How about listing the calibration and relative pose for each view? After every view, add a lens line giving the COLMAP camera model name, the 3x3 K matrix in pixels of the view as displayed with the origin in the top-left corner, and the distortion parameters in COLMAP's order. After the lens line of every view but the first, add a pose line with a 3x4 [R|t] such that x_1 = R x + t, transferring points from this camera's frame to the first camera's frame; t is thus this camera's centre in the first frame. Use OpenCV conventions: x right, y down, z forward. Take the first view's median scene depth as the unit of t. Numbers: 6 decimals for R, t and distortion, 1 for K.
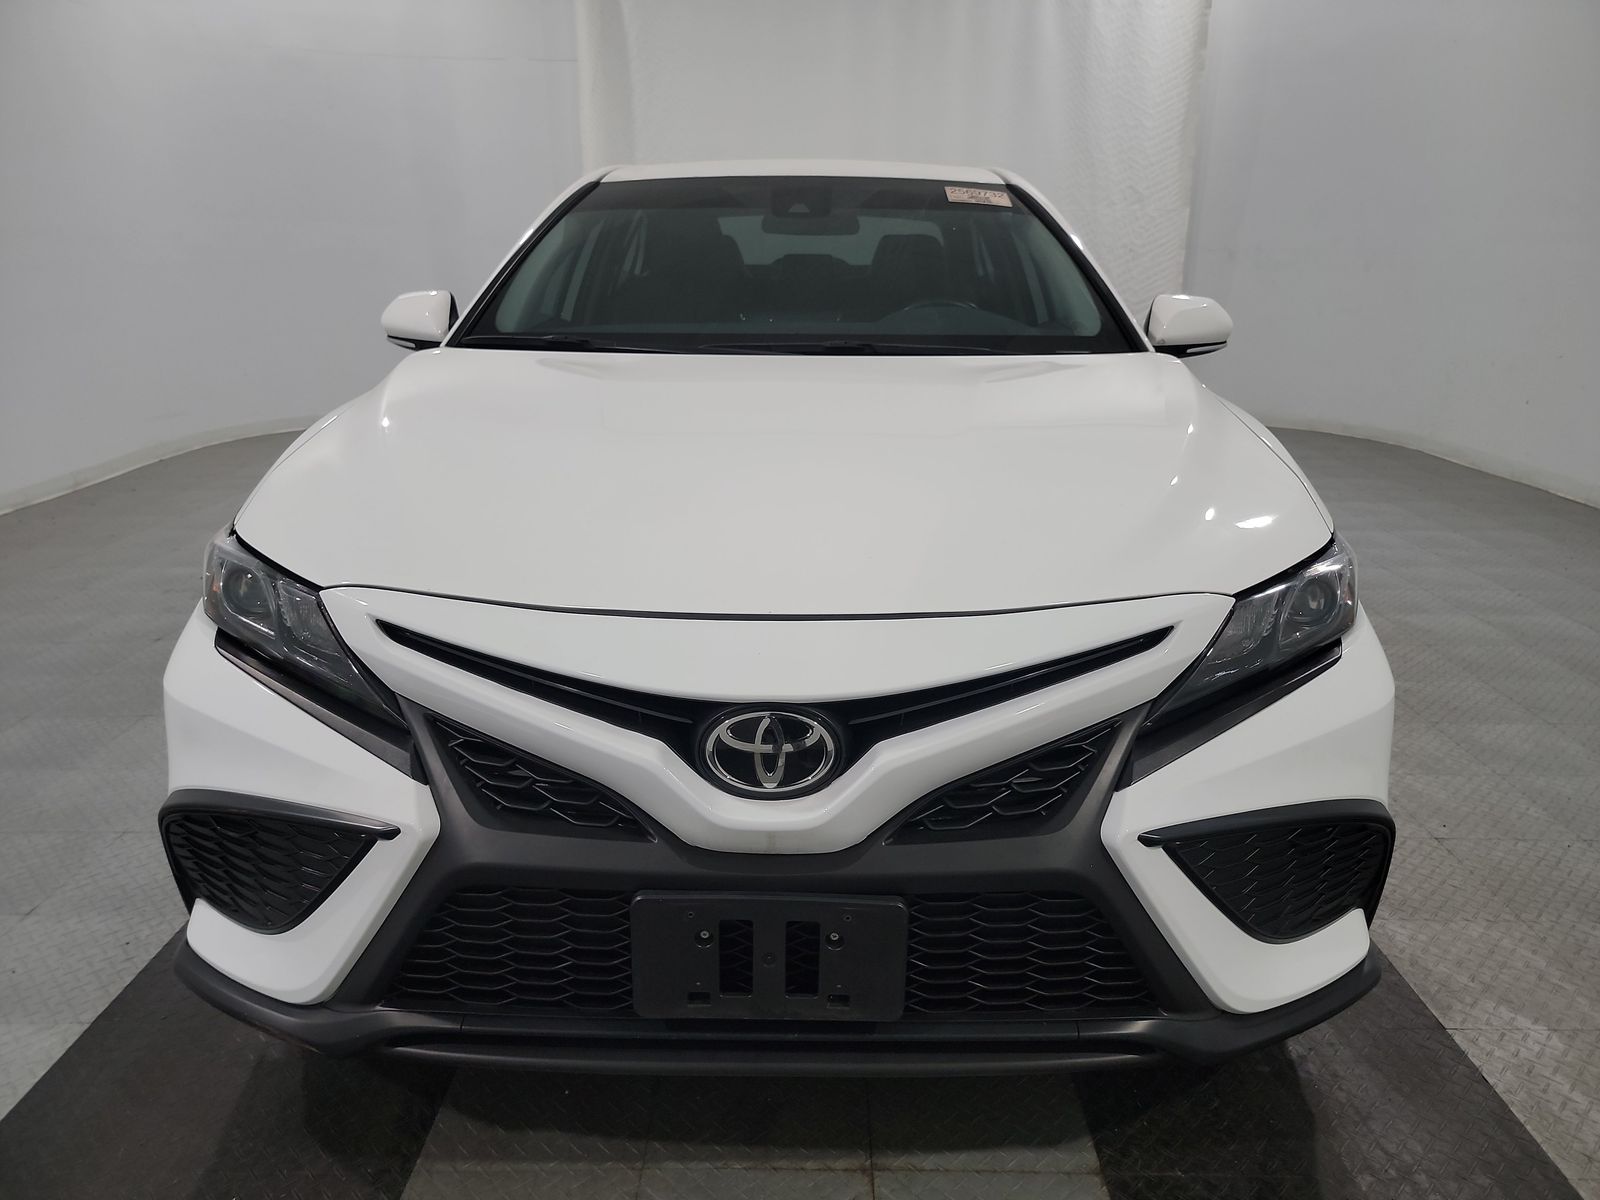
lens RADIAL K [[1148.3, 0, 794.7], [0, 1148.3, 623.1], [0, 0, 1]] dist [0.037155, -0.051078]
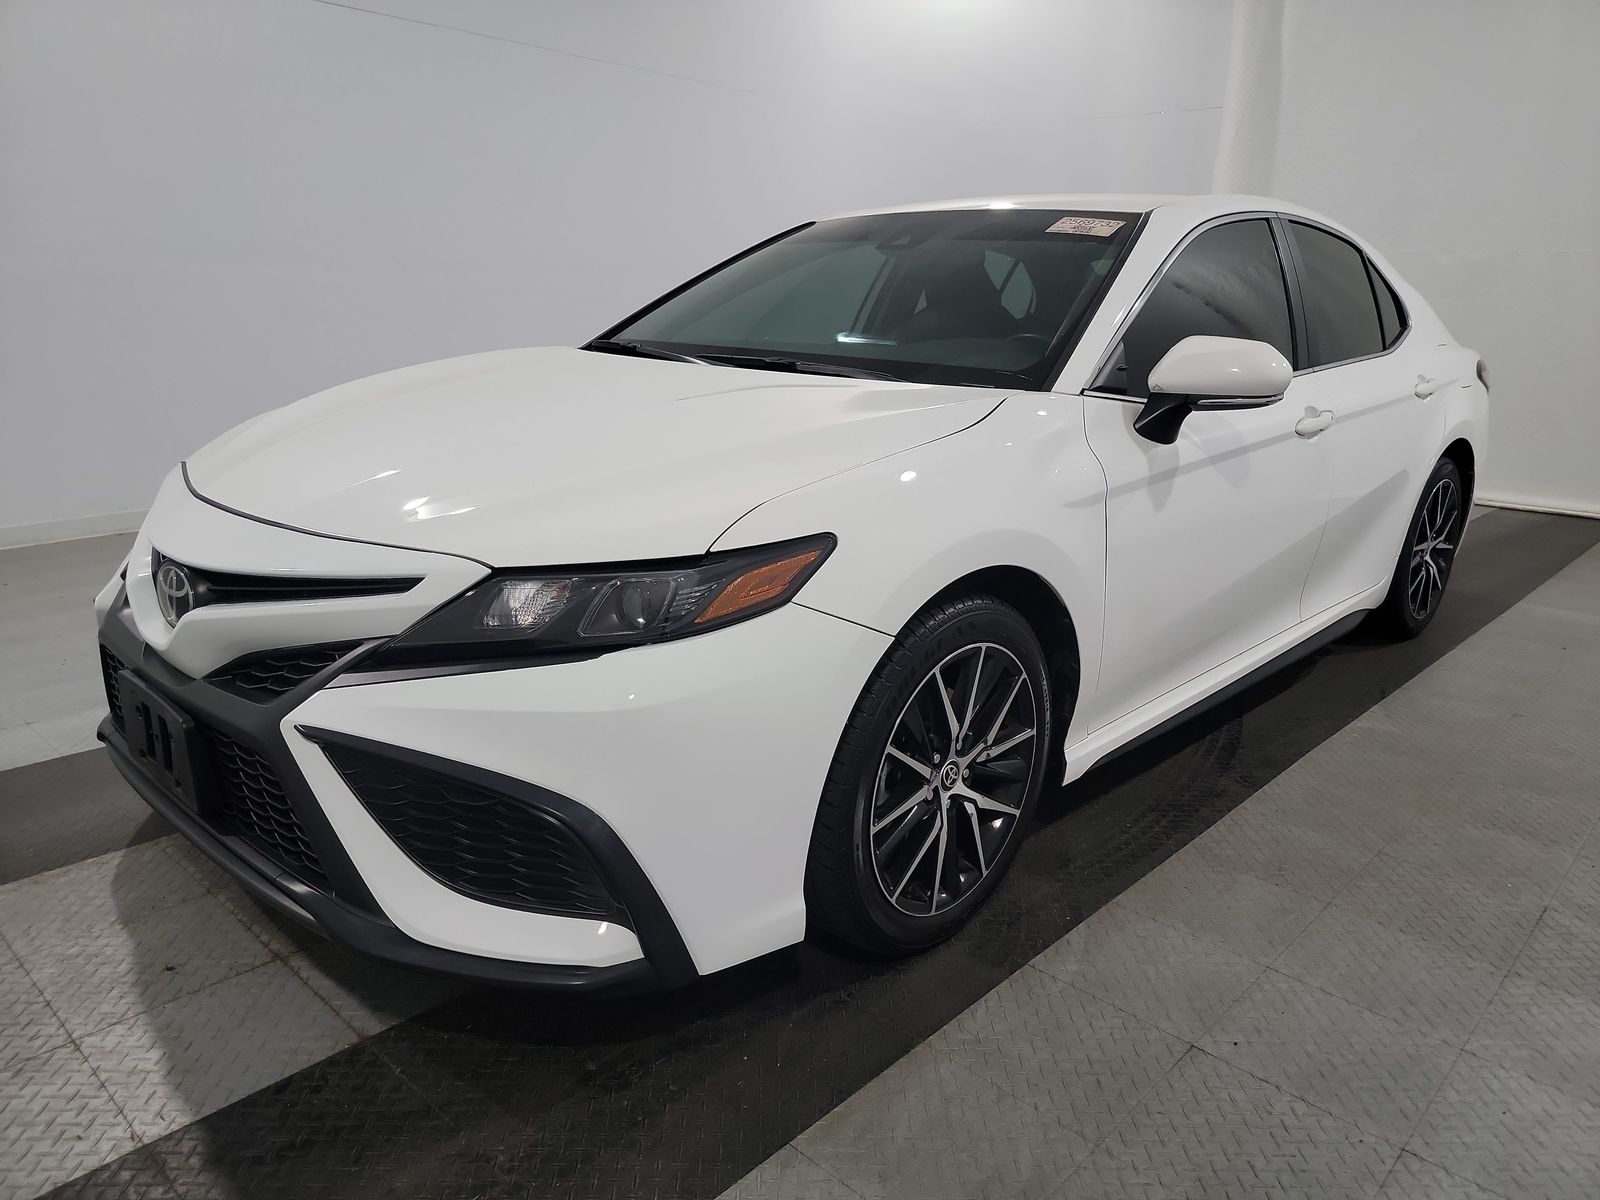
lens RADIAL K [[1148.3, 0, 794.7], [0, 1148.3, 623.1], [0, 0, 1]] dist [0.037155, -0.051078]
pose [[0.711213, 0.197771, -0.674583, 1.275551], [-0.232416, 0.971799, 0.039871, -0.078236], [0.663445, 0.128428, 0.737121, 0.376794]]
